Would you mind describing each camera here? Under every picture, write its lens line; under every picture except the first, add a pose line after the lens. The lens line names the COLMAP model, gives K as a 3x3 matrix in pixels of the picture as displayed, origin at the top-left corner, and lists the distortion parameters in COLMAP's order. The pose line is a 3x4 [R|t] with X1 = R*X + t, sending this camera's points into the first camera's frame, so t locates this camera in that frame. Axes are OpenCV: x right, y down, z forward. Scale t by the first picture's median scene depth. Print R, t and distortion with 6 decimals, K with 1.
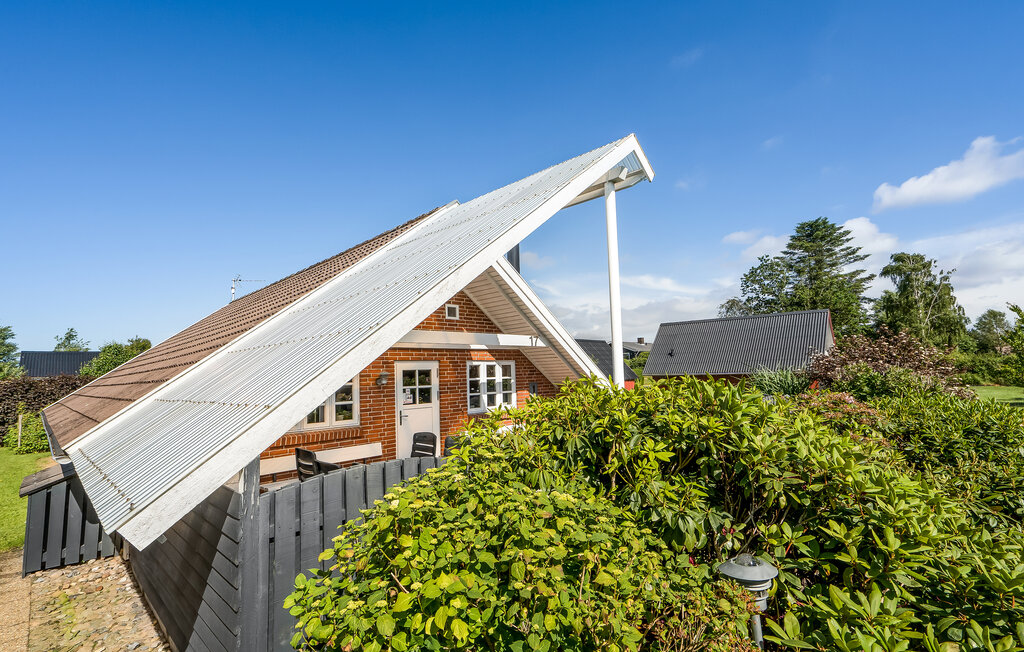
lens RADIAL K [[481.7, 0, 512.0], [0, 481.7, 326.0], [0, 0, 1]] dist [-0.000400, -0.000110]
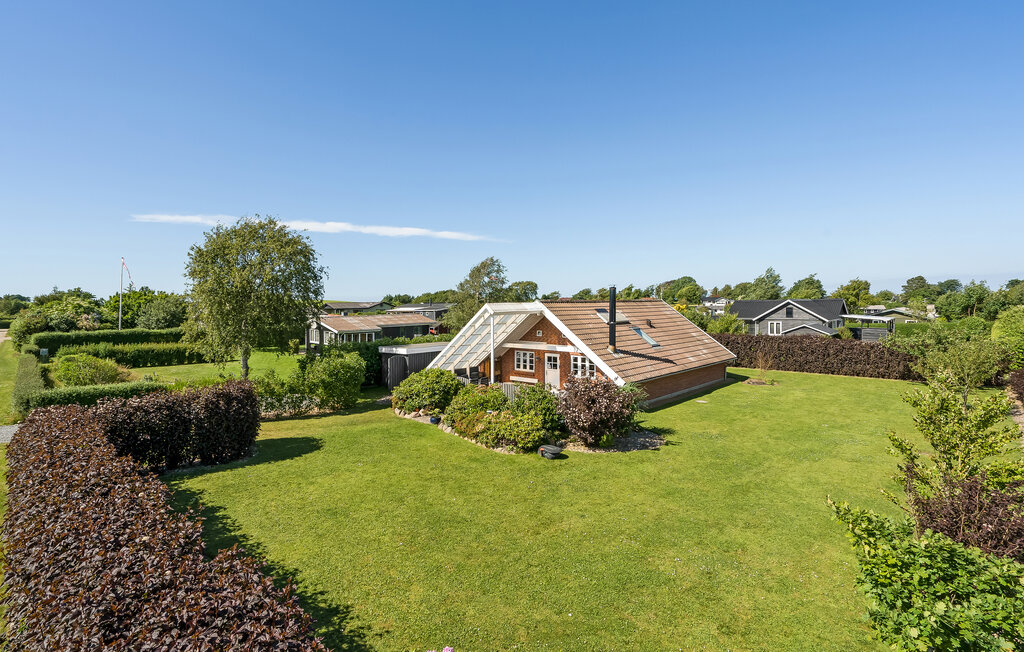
lens RADIAL K [[481.7, 0, 512.0], [0, 481.7, 326.0], [0, 0, 1]] dist [-0.000400, -0.000110]
pose [[0.040148, 0.083445, -0.995703, 2.218394], [0.108757, 0.990221, 0.087371, -0.304554], [0.993257, -0.111797, 0.030680, 0.640818]]
